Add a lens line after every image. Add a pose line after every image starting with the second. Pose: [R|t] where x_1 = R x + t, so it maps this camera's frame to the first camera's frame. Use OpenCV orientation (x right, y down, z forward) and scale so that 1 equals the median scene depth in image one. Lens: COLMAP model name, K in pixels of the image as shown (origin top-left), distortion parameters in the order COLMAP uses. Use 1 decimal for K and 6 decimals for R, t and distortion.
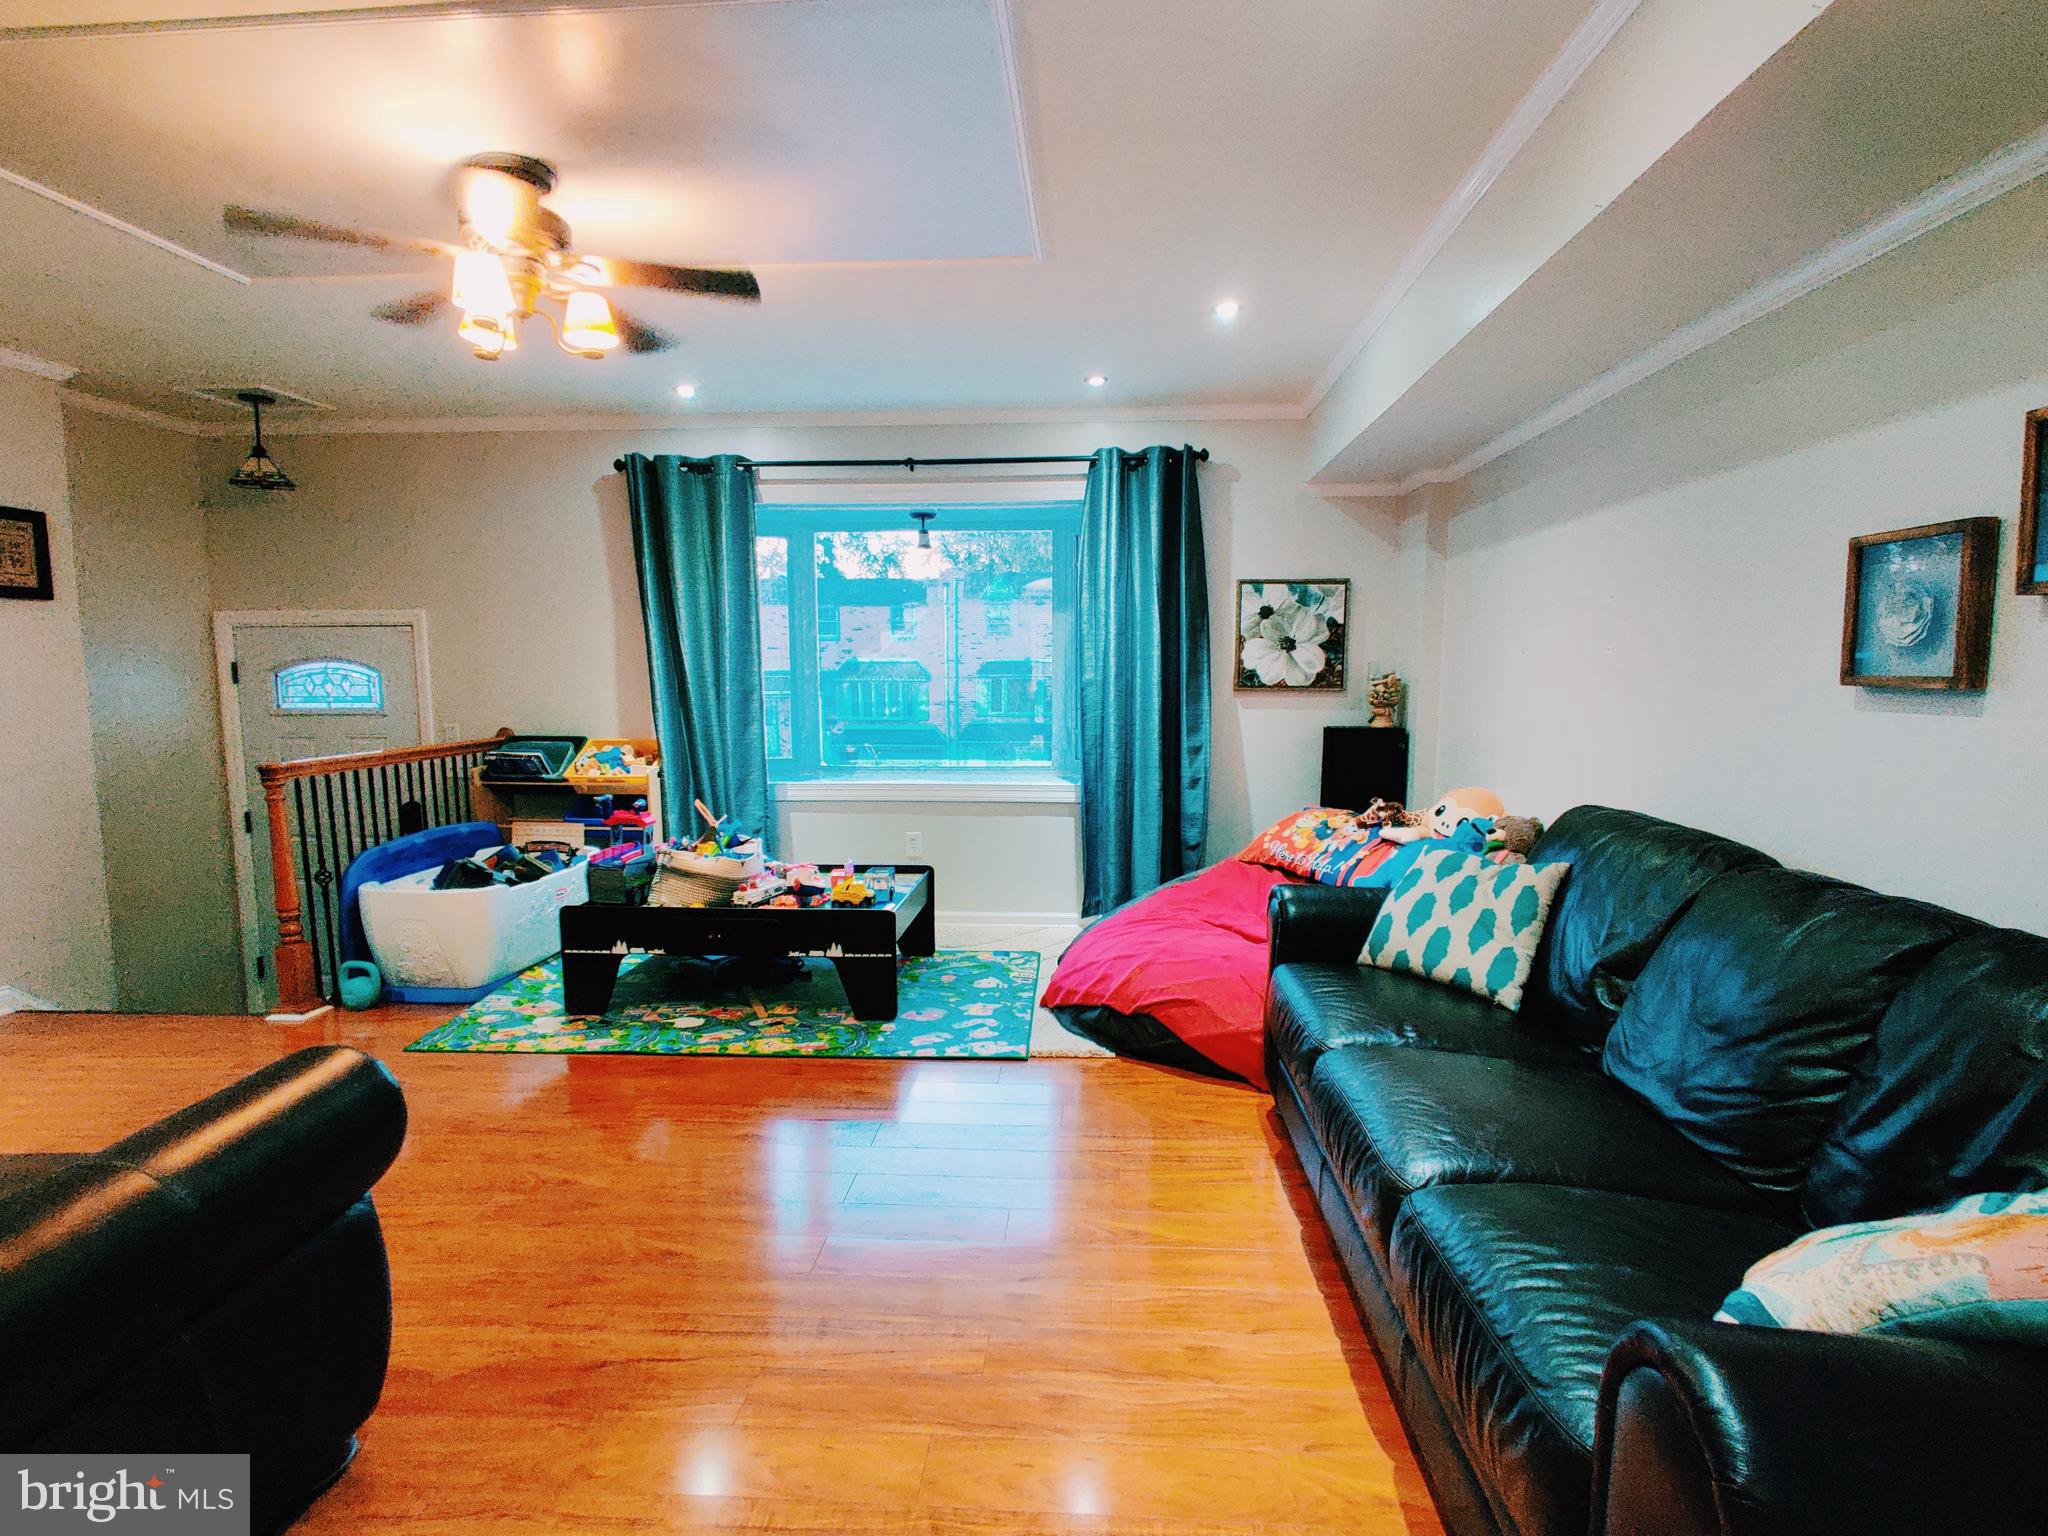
lens RADIAL K [[1006.8, 0, 1031.3], [0, 1006.8, 770.2], [0, 0, 1]] dist [-0.005743, -0.008923]
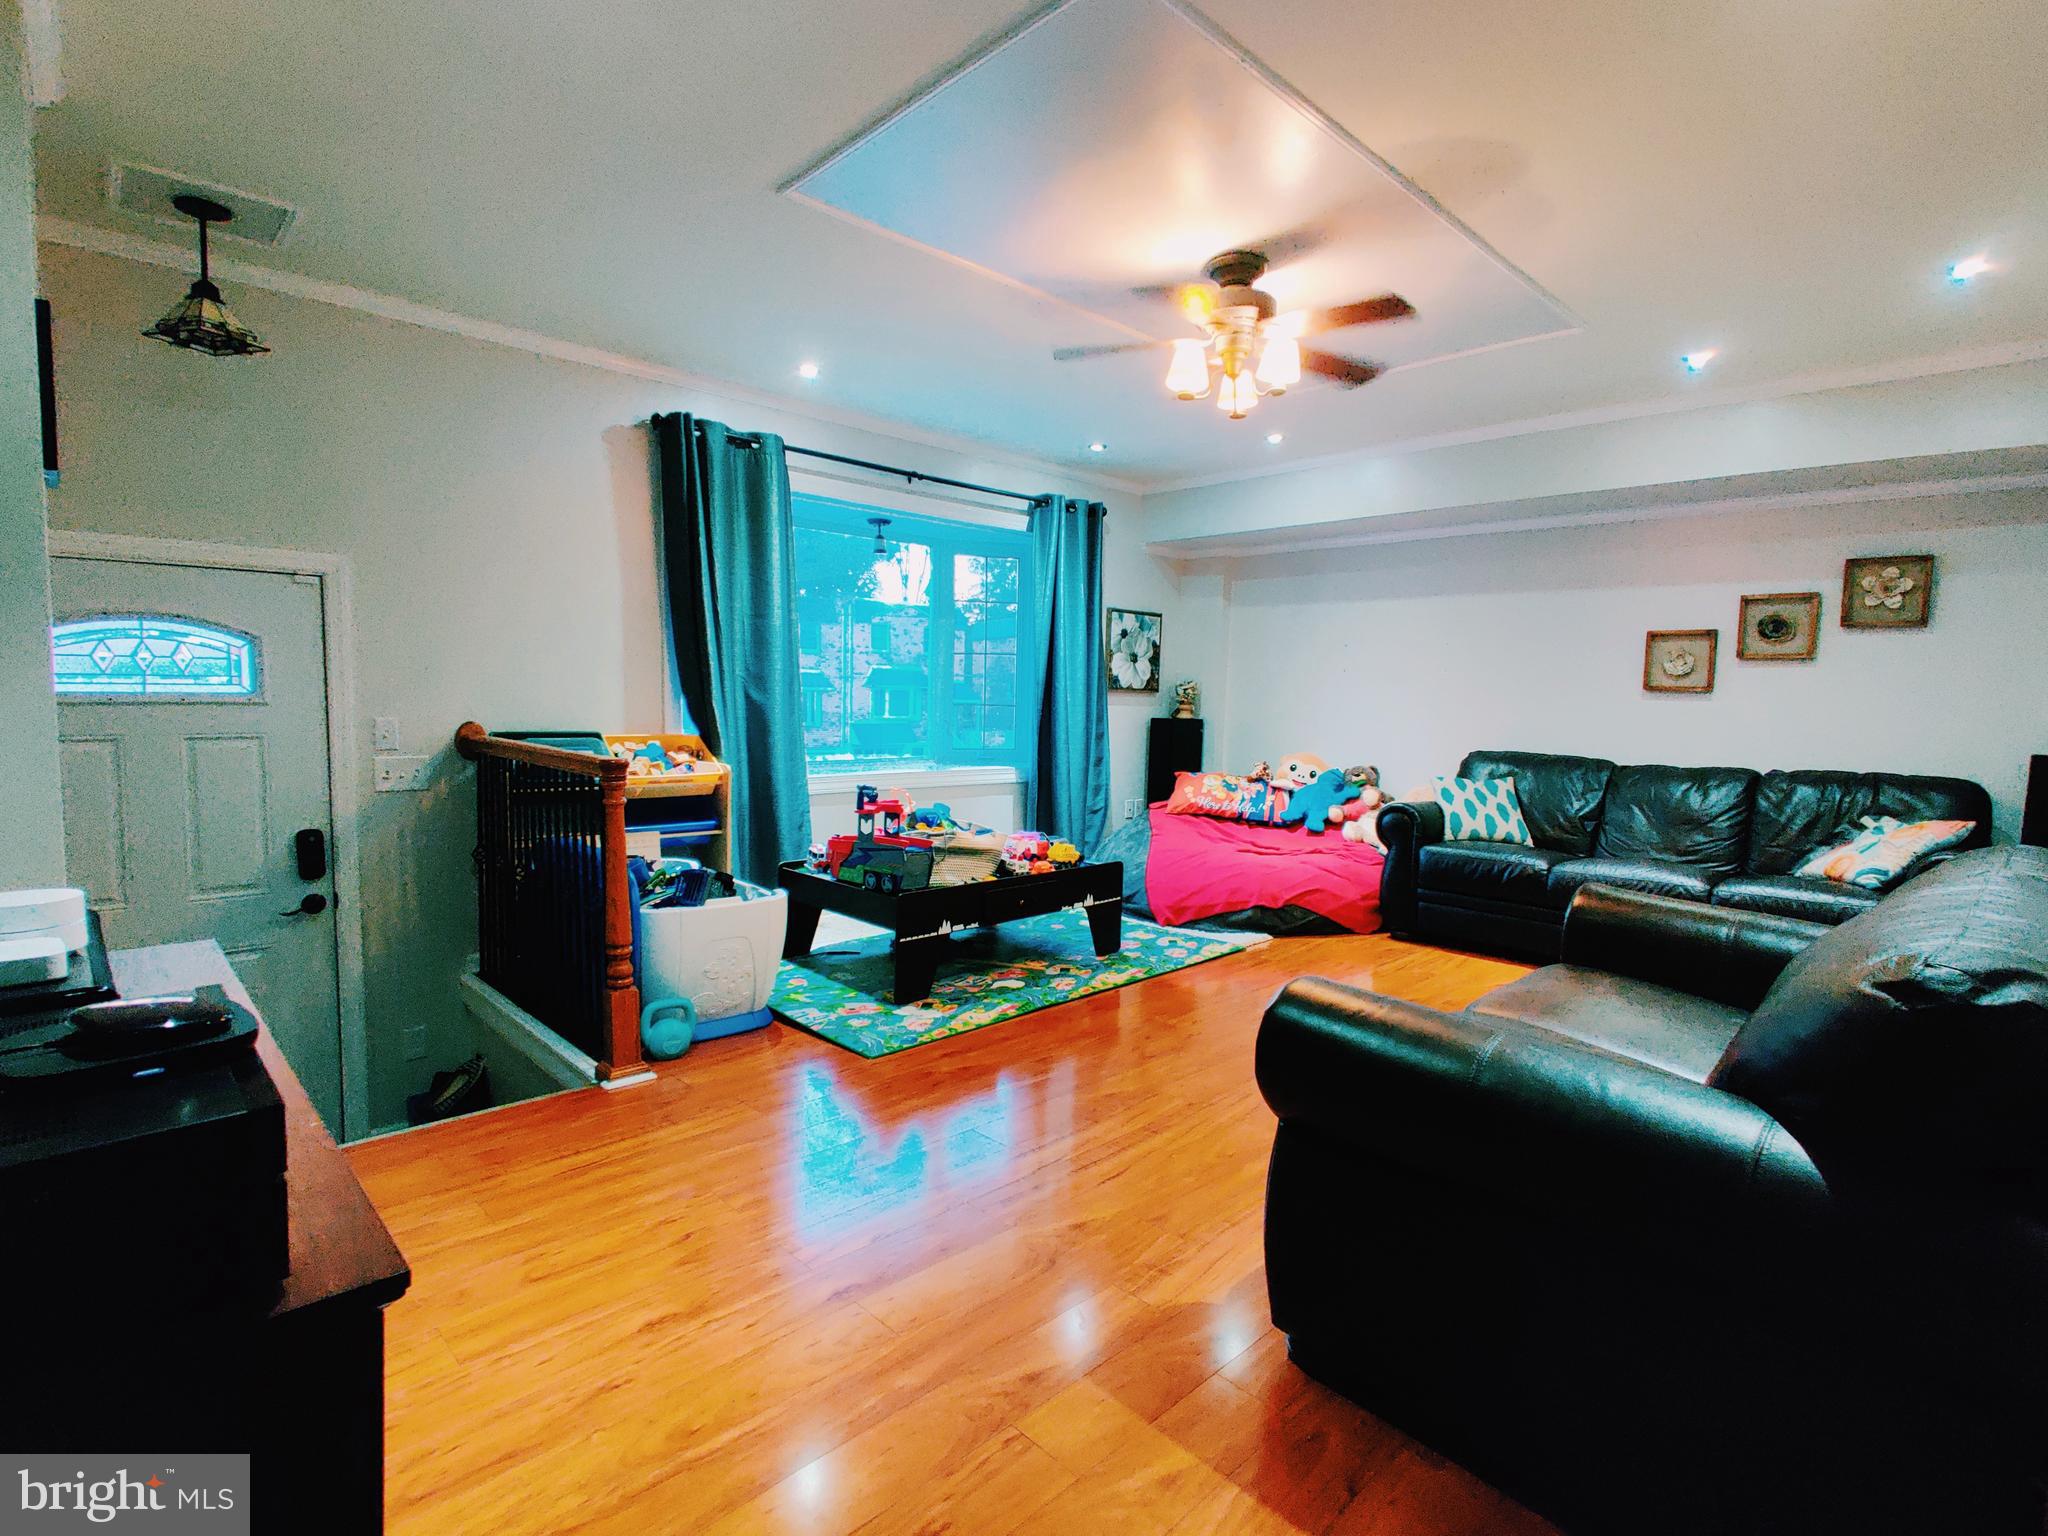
lens RADIAL K [[1006.8, 0, 1035.2], [0, 1006.8, 769.8], [0, 0, 1]] dist [-0.005743, -0.008923]
pose [[0.677211, -0.038547, 0.734778, -0.857635], [0.045908, 0.998895, 0.010092, 0.006604], [-0.734355, 0.026897, 0.678232, 0.178371]]
